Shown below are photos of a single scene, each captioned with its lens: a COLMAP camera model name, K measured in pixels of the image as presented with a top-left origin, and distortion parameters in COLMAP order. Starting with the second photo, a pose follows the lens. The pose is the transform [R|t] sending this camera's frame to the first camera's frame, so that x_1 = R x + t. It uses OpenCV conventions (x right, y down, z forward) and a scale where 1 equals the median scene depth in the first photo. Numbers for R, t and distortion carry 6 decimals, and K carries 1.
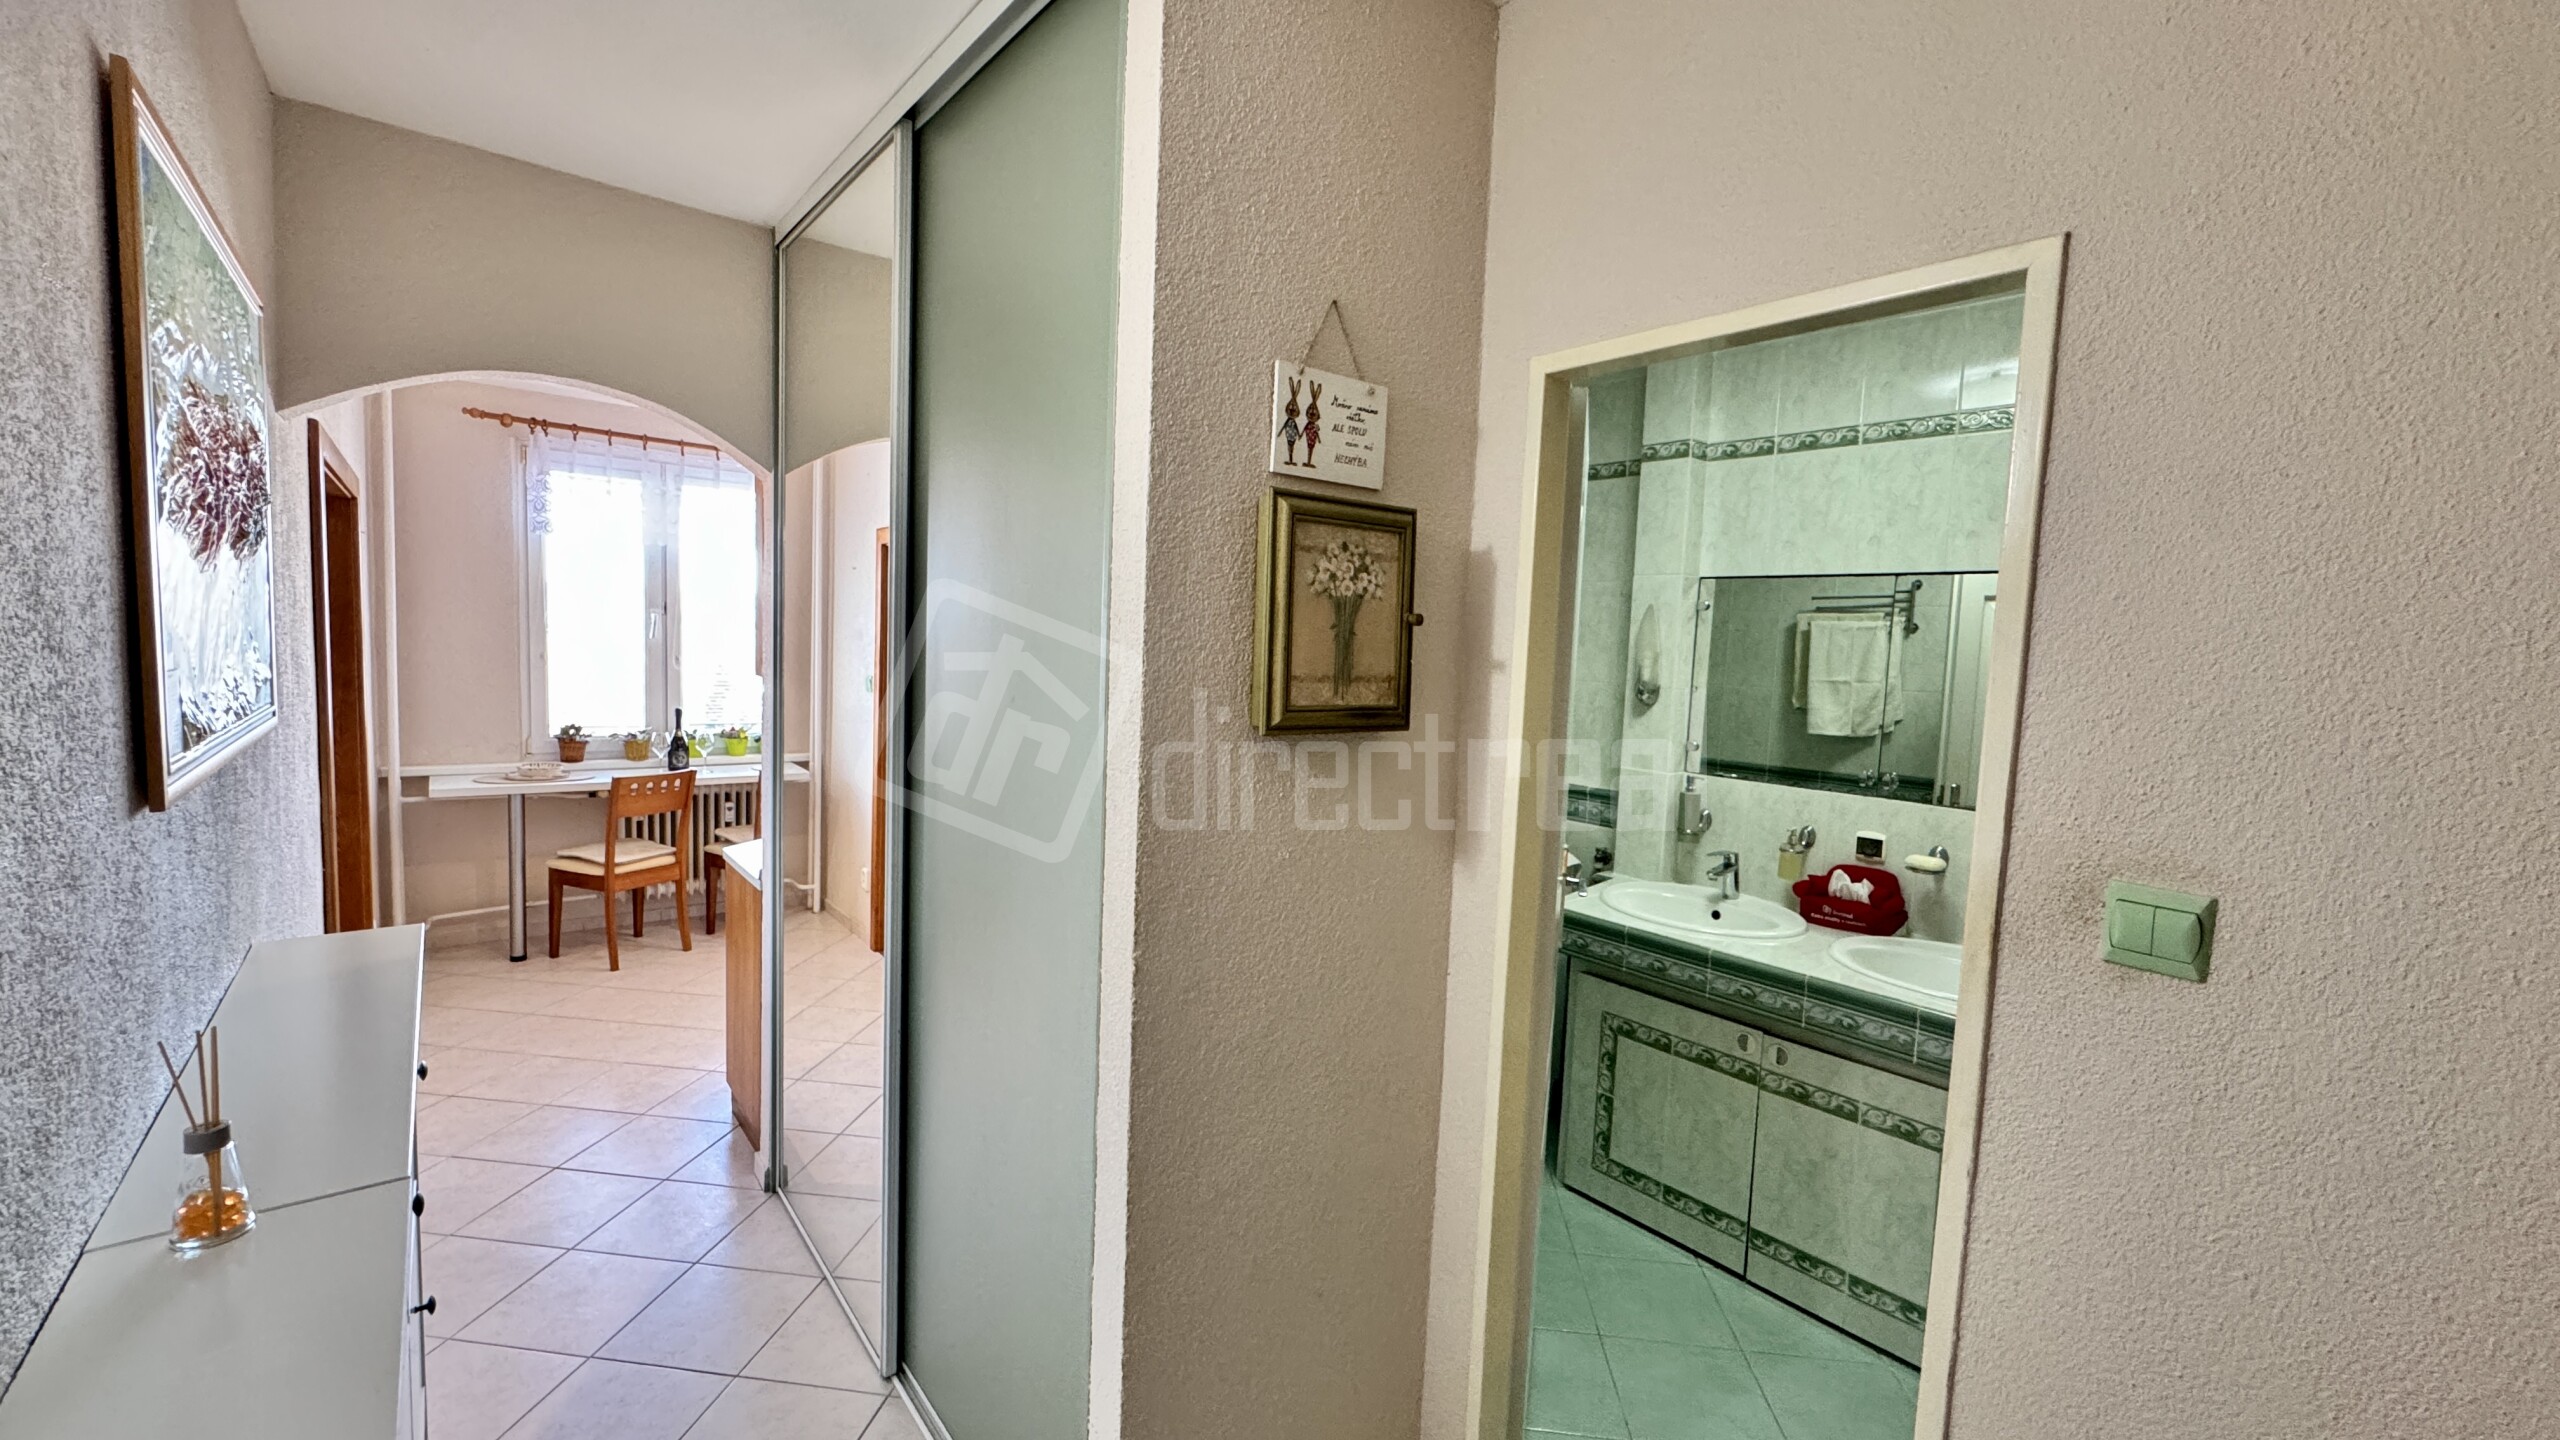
lens RADIAL K [[1019.2, 0, 1281.7], [0, 1019.2, 723.6], [0, 0, 1]] dist [-0.003508, 0.000299]
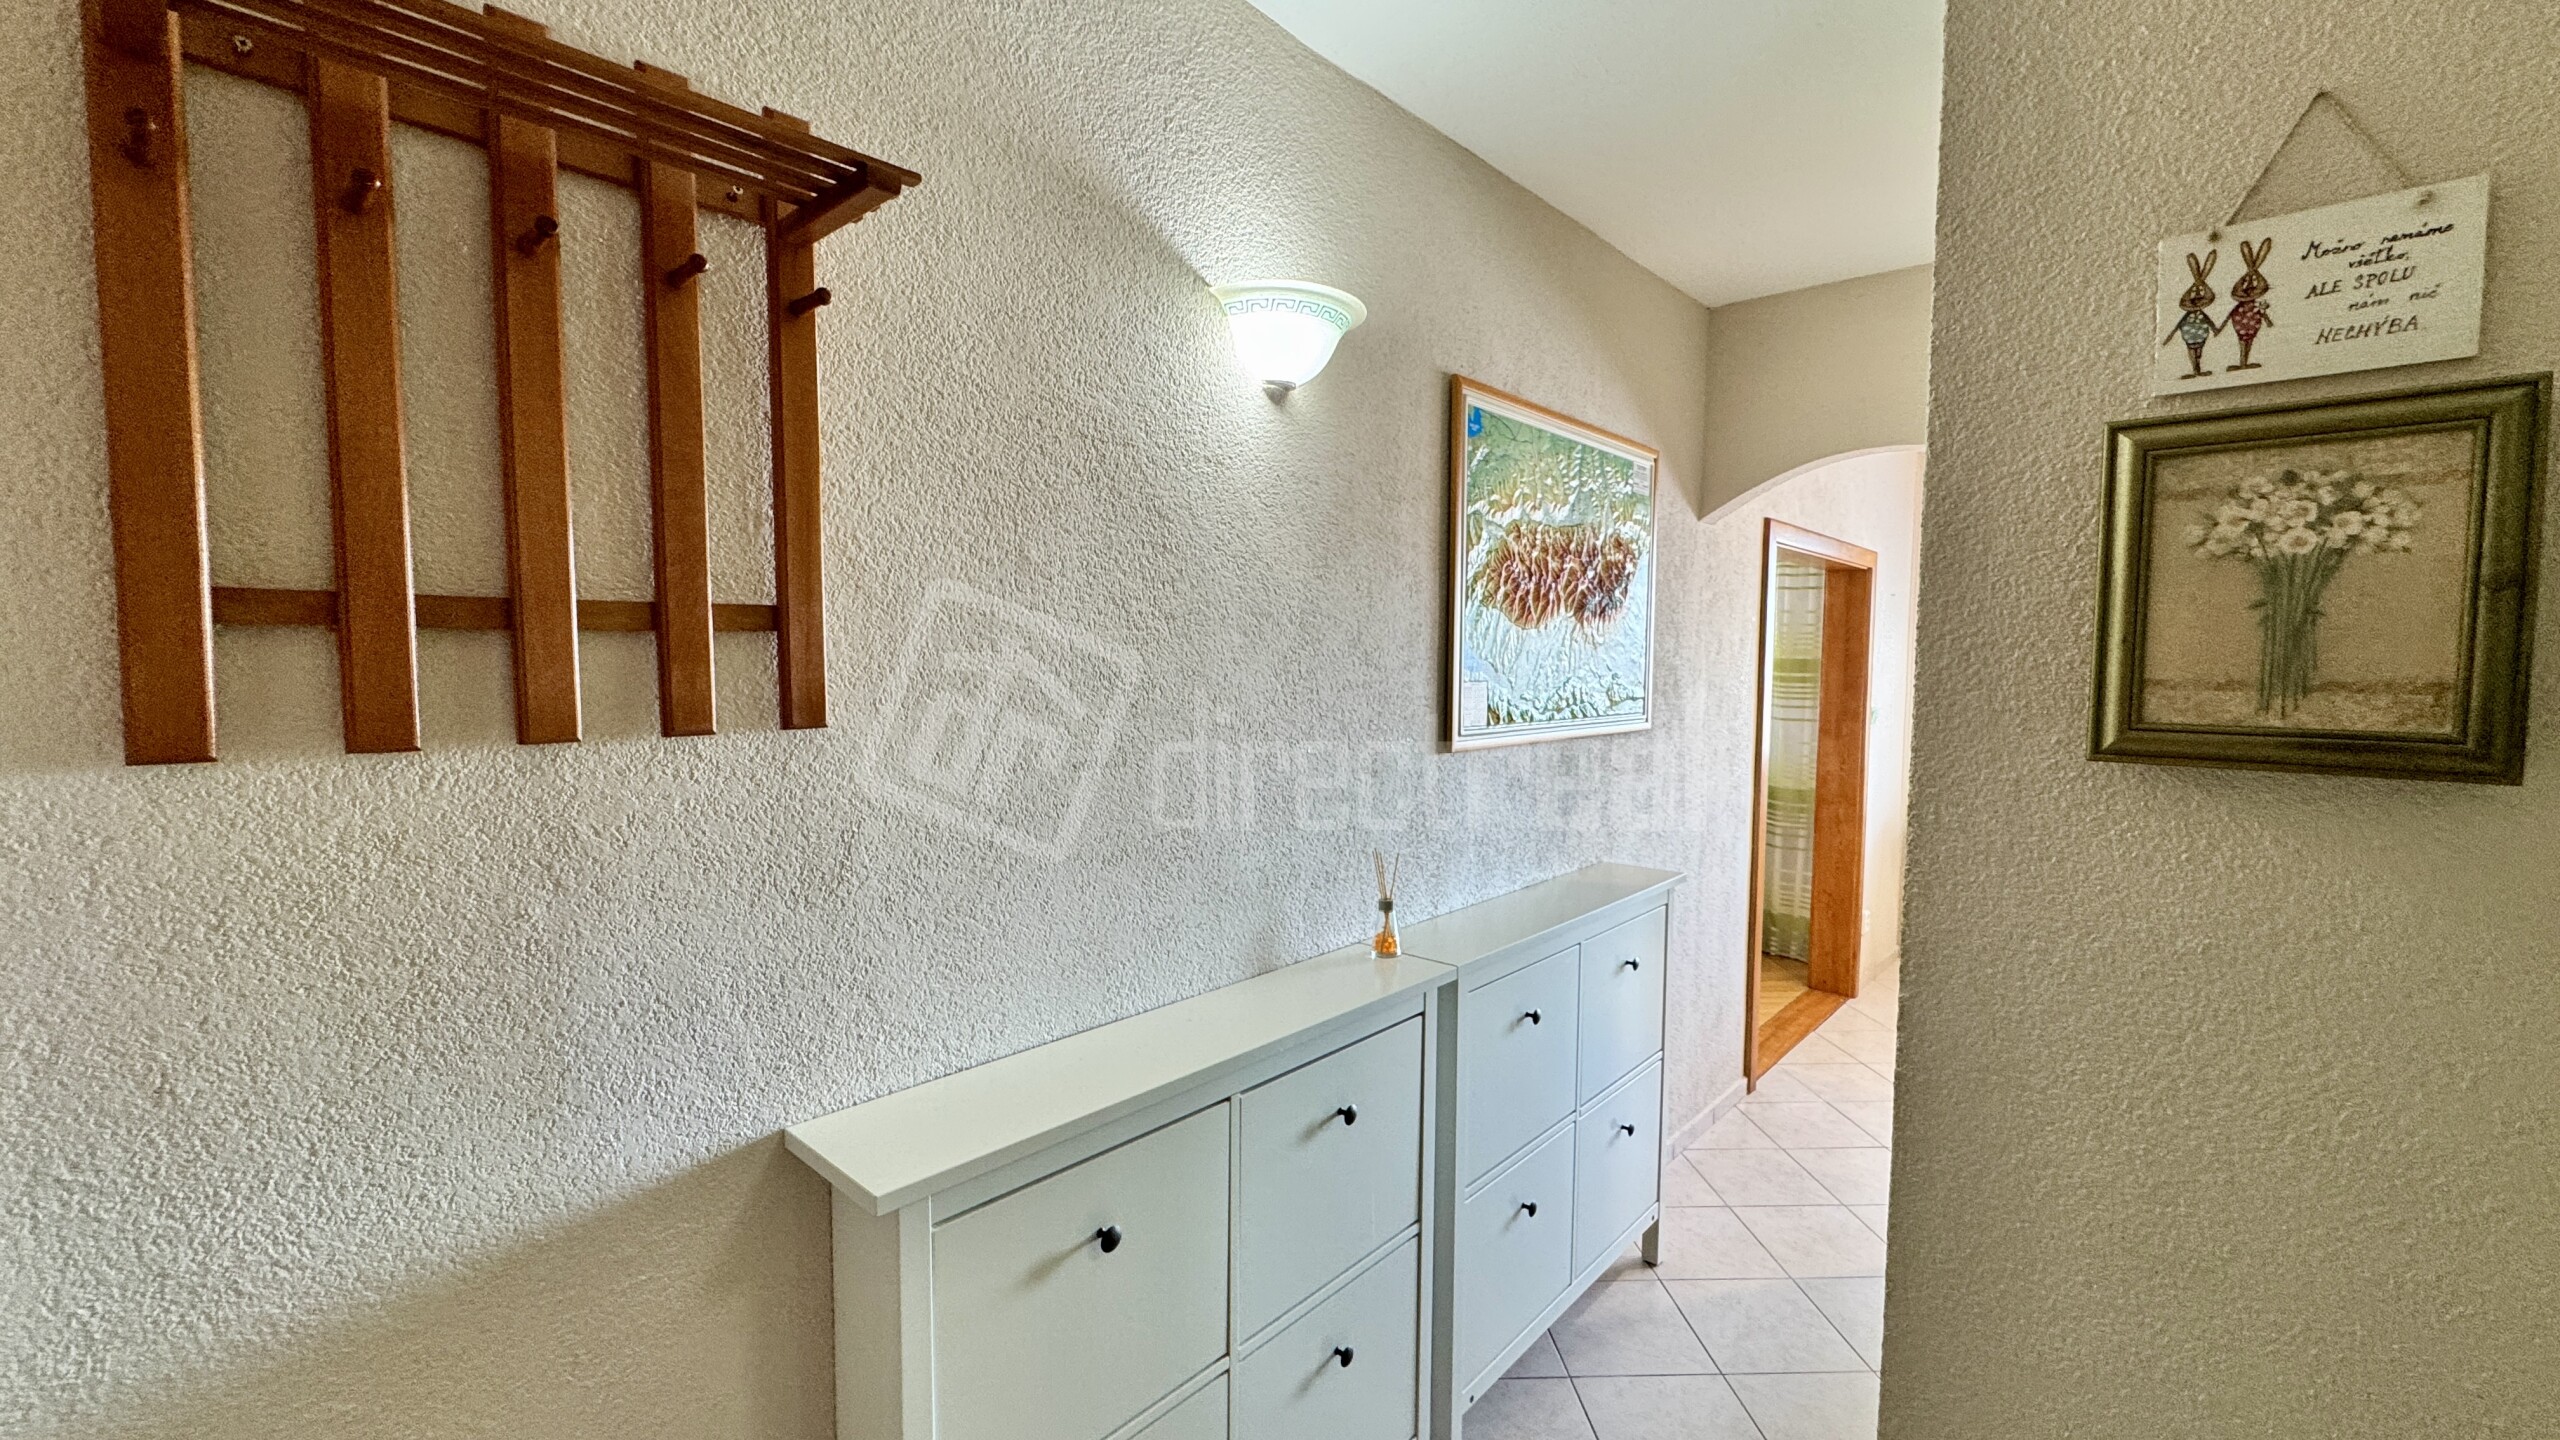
lens RADIAL K [[1019.2, 0, 1283.3], [0, 1019.2, 719.9], [0, 0, 1]] dist [-0.003508, 0.000299]
pose [[0.155051, 0.025733, -0.987571, 0.595786], [-0.082229, 0.996528, 0.013056, 0.020313], [0.984478, 0.079183, 0.156629, 0.295644]]
